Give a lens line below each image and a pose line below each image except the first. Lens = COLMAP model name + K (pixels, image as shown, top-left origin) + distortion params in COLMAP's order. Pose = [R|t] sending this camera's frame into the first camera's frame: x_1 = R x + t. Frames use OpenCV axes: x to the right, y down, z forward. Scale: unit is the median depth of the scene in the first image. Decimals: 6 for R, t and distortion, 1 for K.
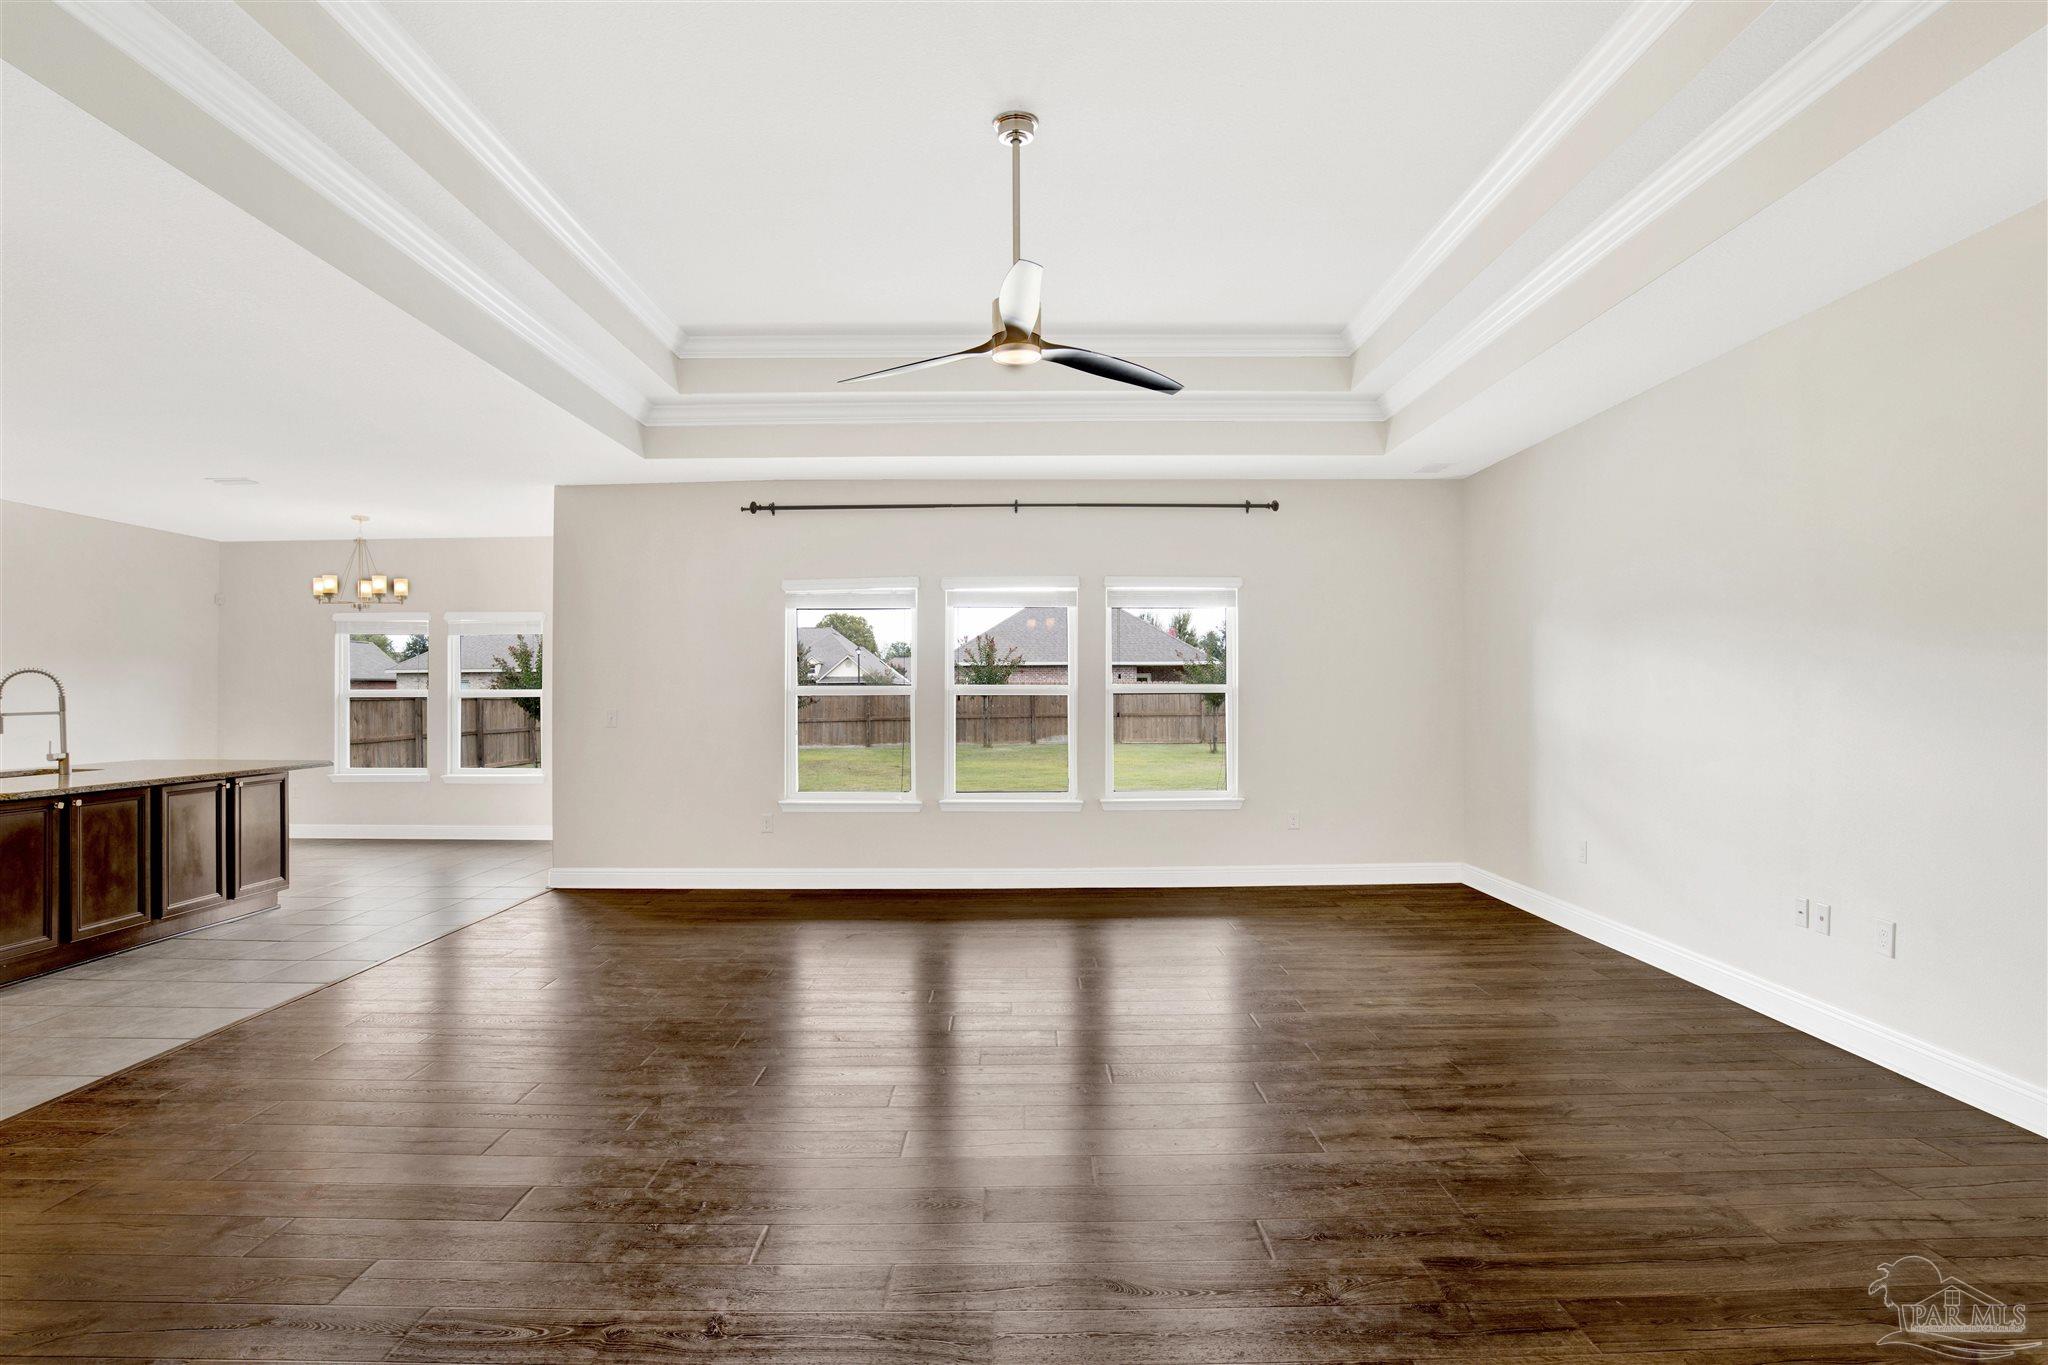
lens RADIAL K [[1103.3, 0, 1043.2], [0, 1103.3, 695.1], [0, 0, 1]] dist [-0.056827, 0.012981]
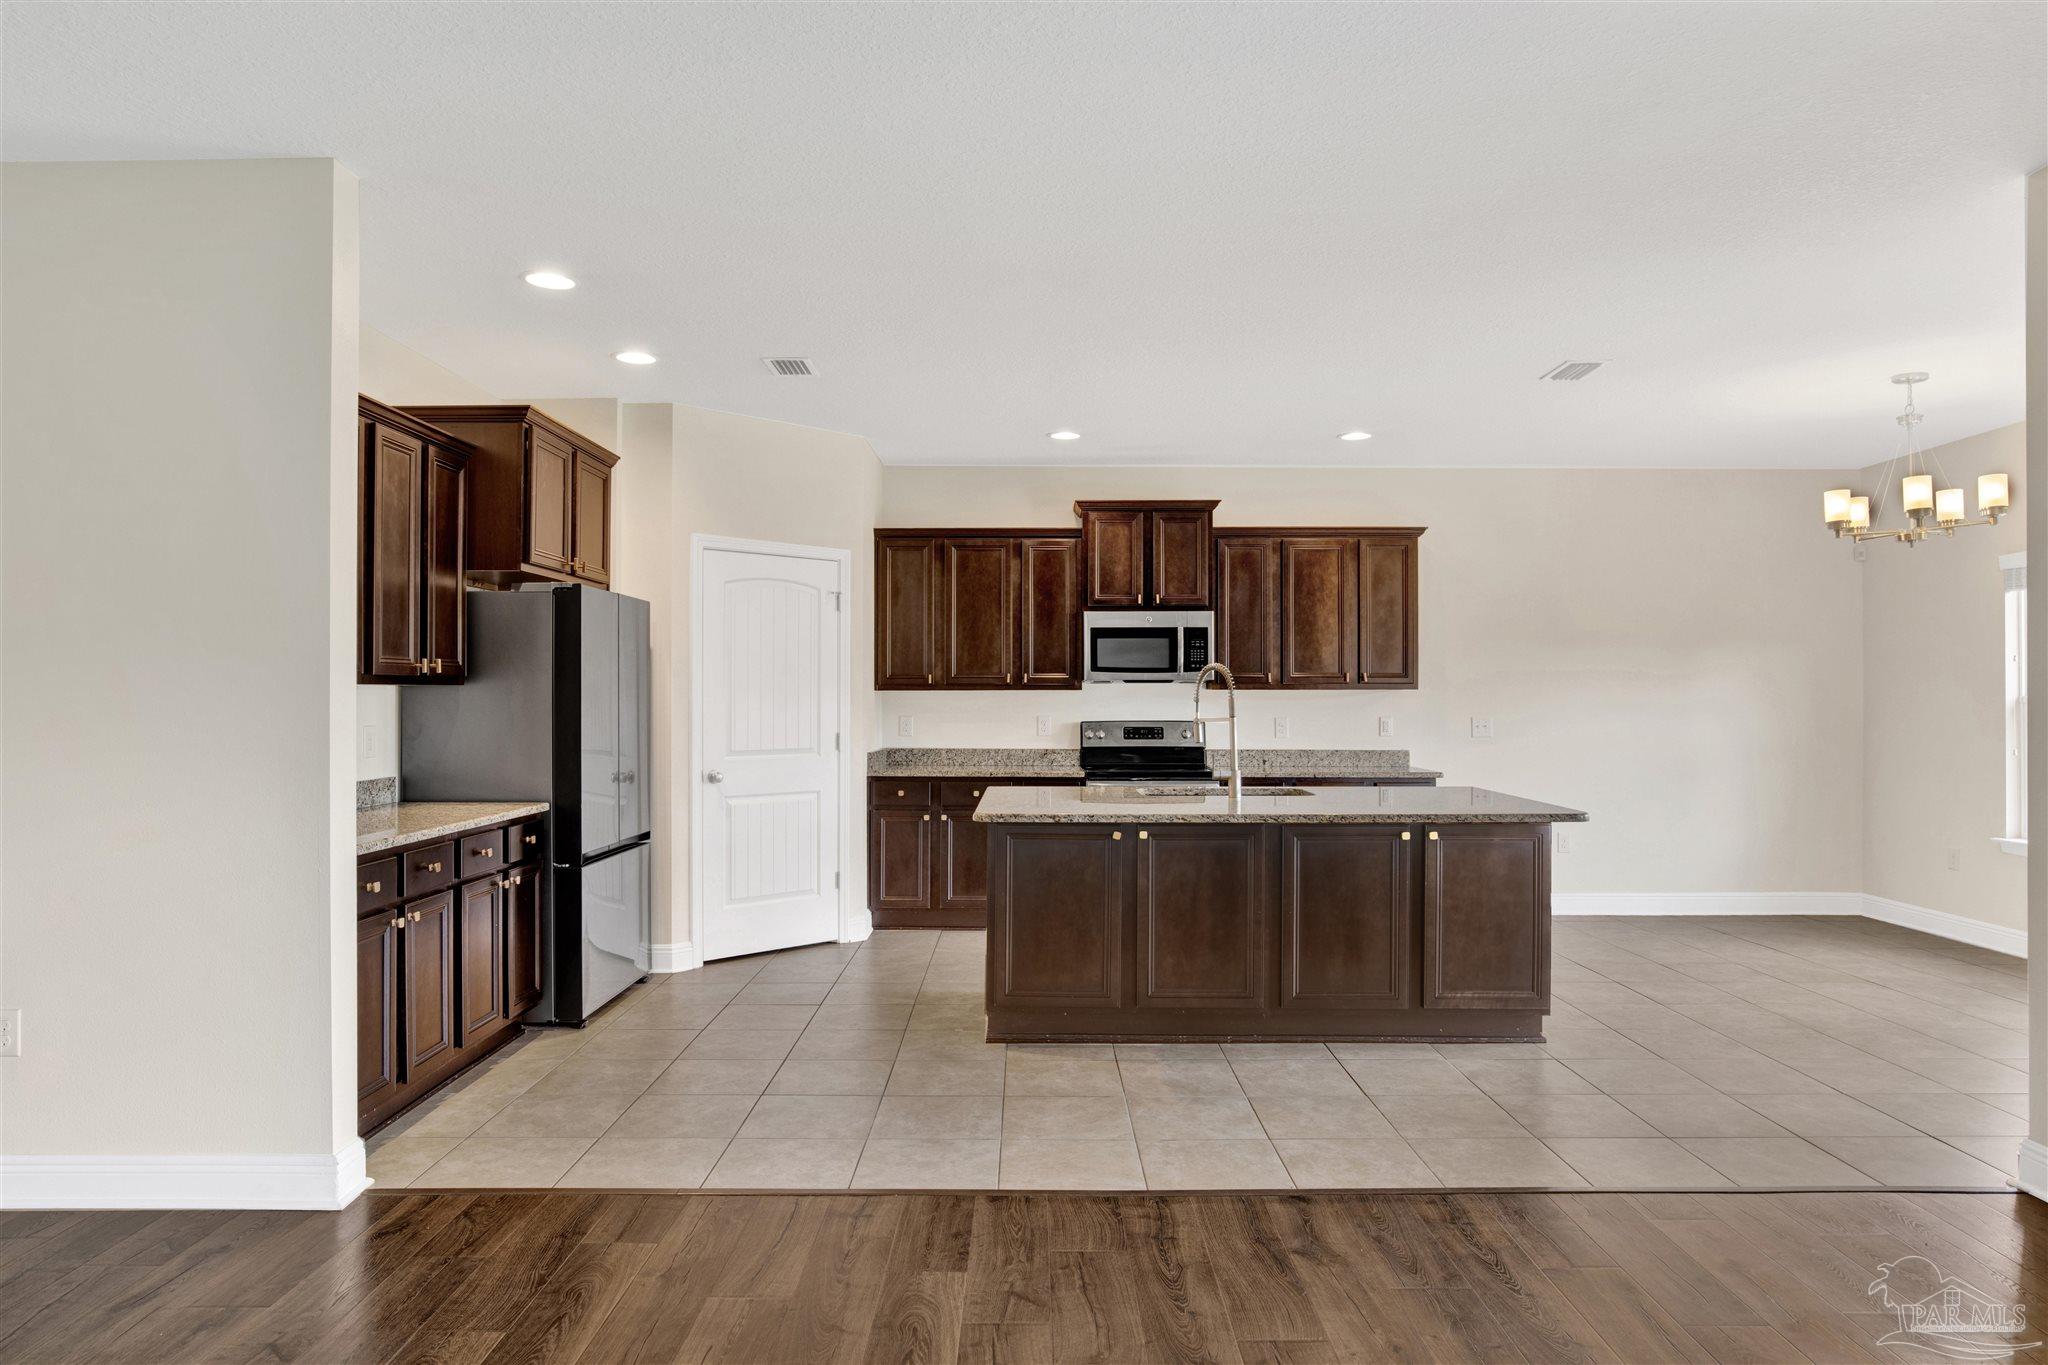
lens RADIAL K [[1263.3, 0, 1040.4], [0, 1263.3, 687.8], [0, 0, 1]] dist [-0.032236, 0.000391]
pose [[-0.010657, 0.001393, -0.999942, 0.010138], [-0.002808, 0.999995, 0.001423, -0.004829], [0.999939, 0.002823, -0.010653, 0.637691]]
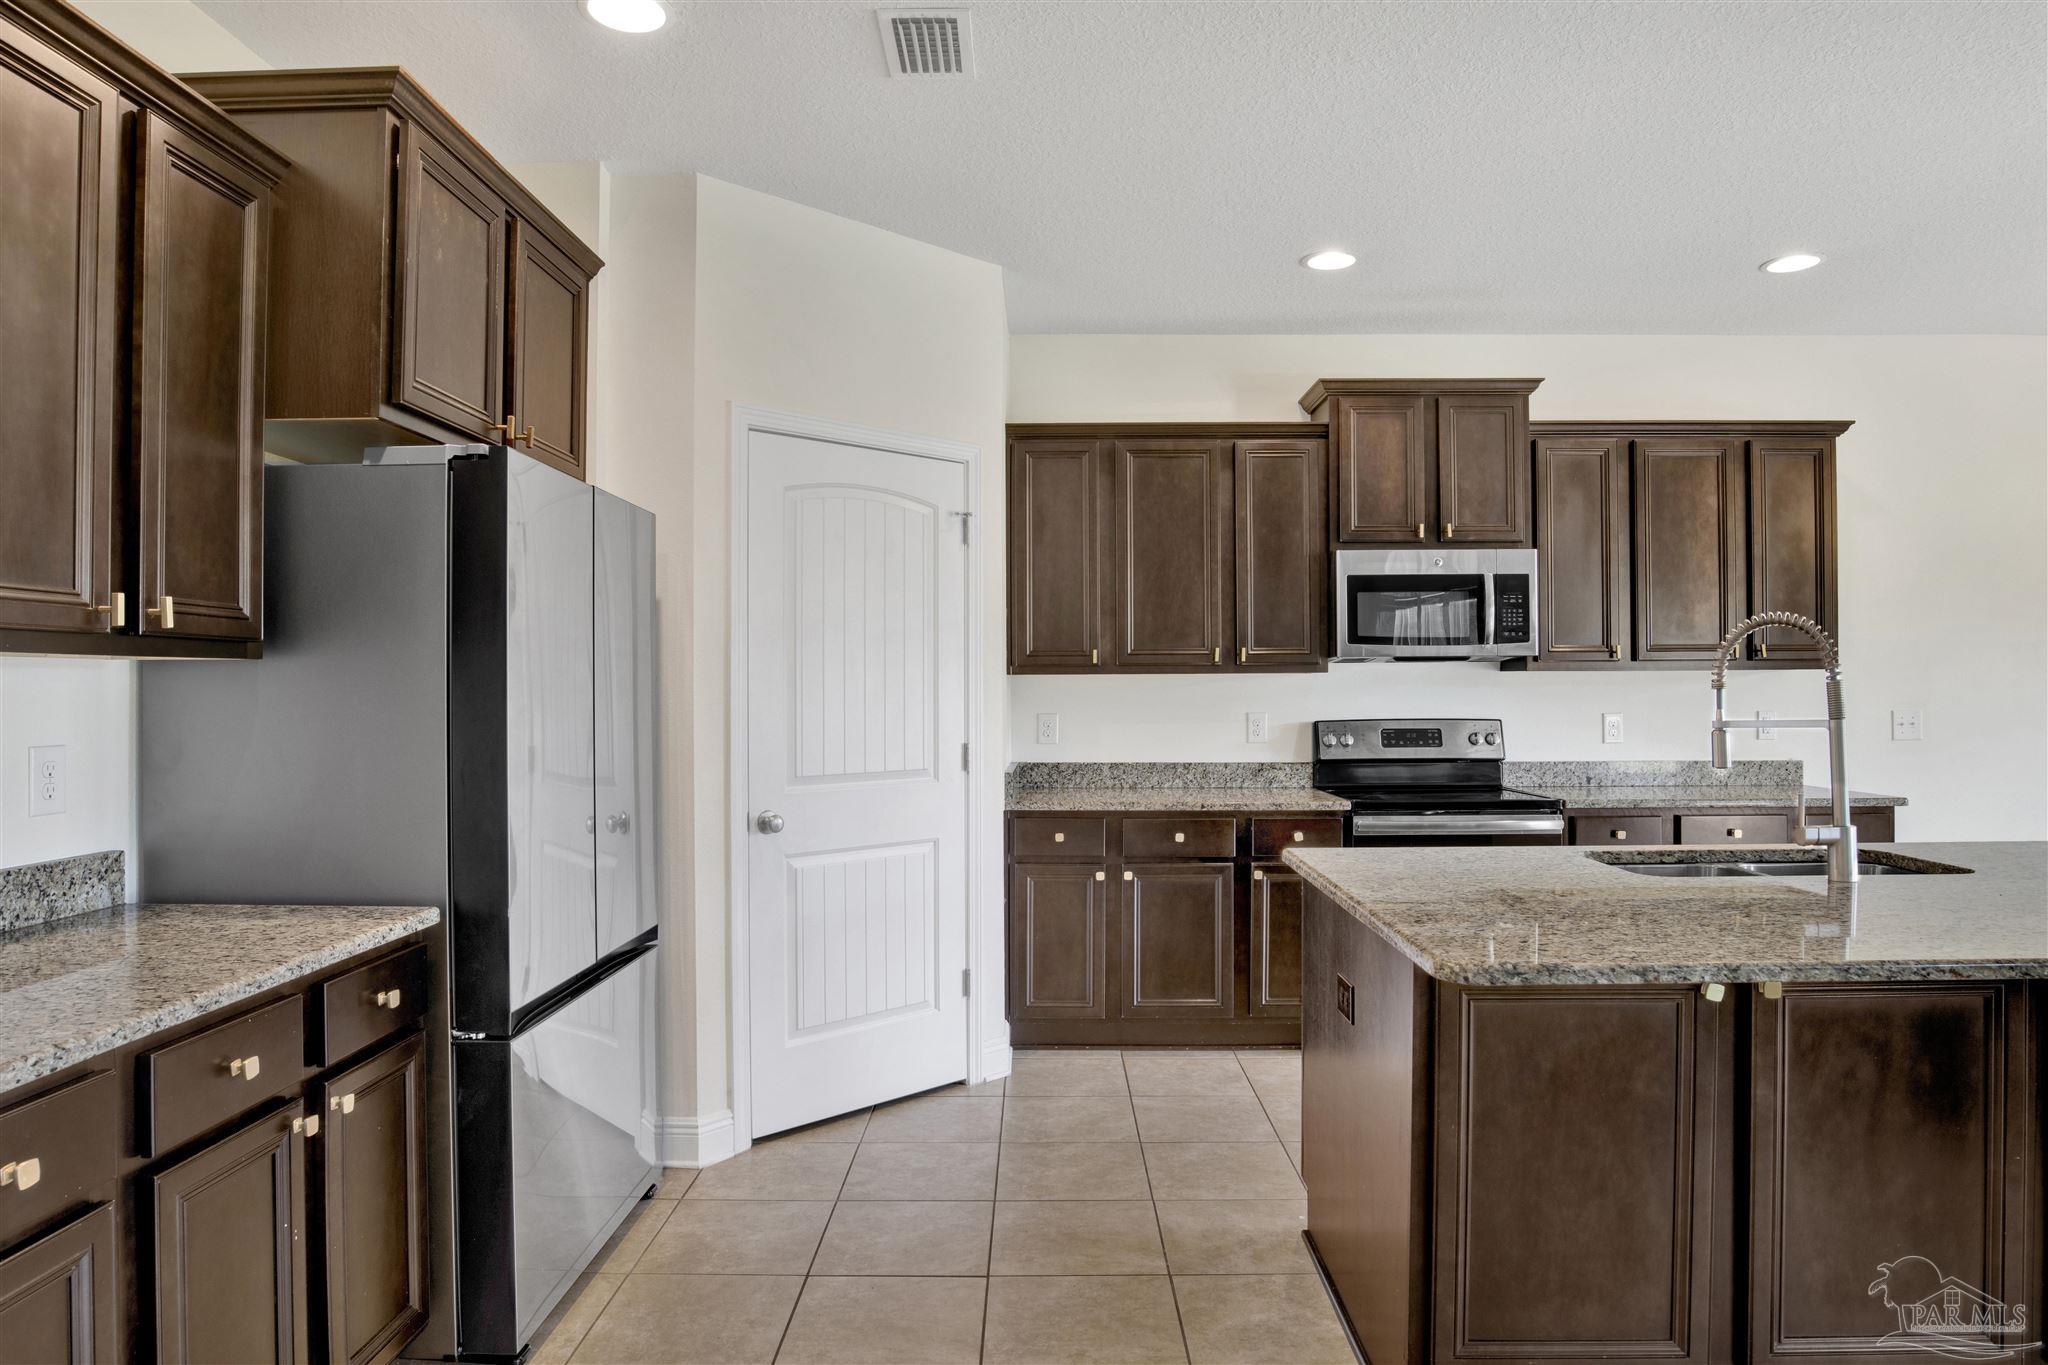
lens RADIAL K [[1242.3, 0, 1036.2], [0, 1242.3, 677.7], [0, 0, 1]] dist [-0.051173, 0.009559]
pose [[-0.026378, -0.000022, -0.999652, -0.348666], [0.001685, 0.999999, -0.000066, 0.000530], [0.999651, -0.001686, -0.026378, 0.528376]]
